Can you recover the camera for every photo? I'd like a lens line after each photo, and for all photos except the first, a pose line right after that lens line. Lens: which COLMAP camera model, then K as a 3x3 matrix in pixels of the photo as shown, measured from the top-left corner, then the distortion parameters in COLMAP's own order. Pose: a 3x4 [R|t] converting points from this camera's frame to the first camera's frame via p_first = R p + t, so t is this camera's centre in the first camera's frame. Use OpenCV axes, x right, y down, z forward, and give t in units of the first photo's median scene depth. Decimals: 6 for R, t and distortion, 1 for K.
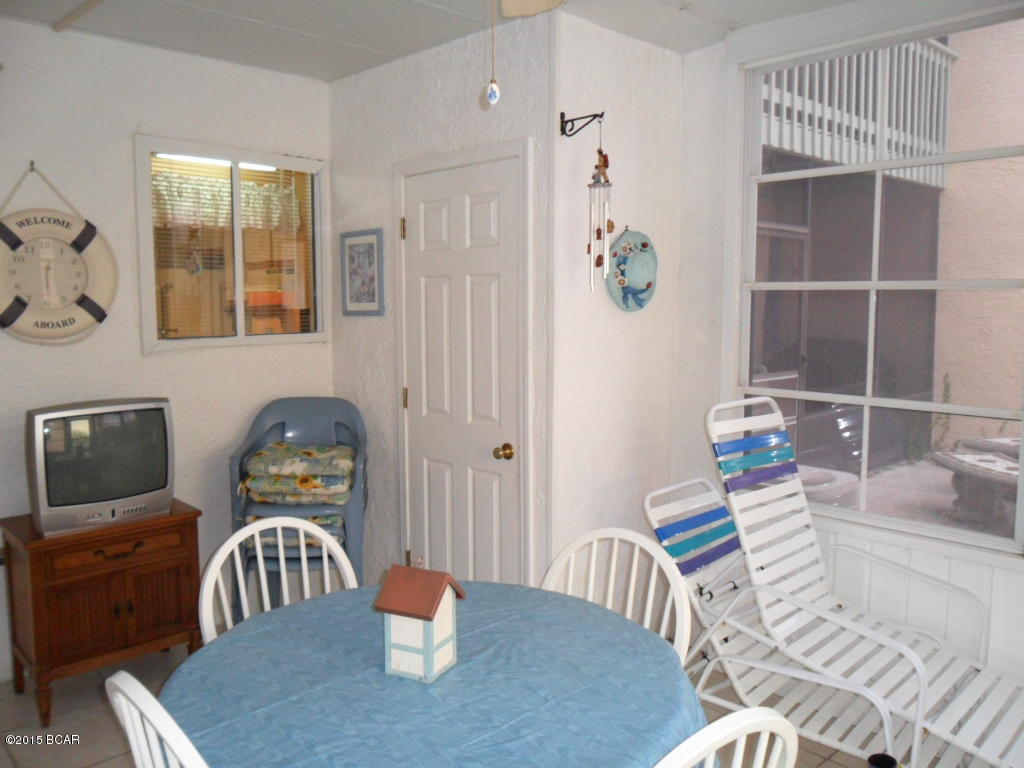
lens RADIAL K [[829.8, 0, 514.4], [0, 829.8, 381.3], [0, 0, 1]] dist [-0.039815, 0.036589]
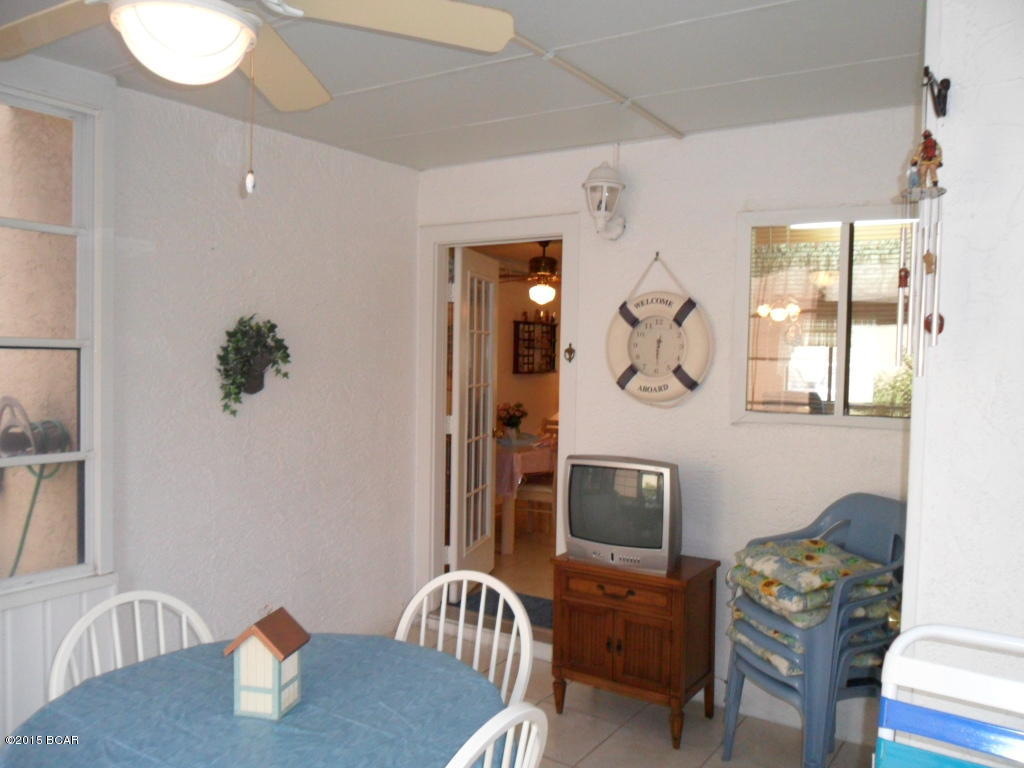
lens RADIAL K [[822.1, 0, 512.0], [0, 822.1, 384.0], [0, 0, 1]] dist [-0.013707, 0.001510]
pose [[0.223428, 0.042082, -0.973812, 0.535165], [-0.121630, 0.992462, 0.014982, -0.070506], [0.967102, 0.115097, 0.226863, 0.548627]]
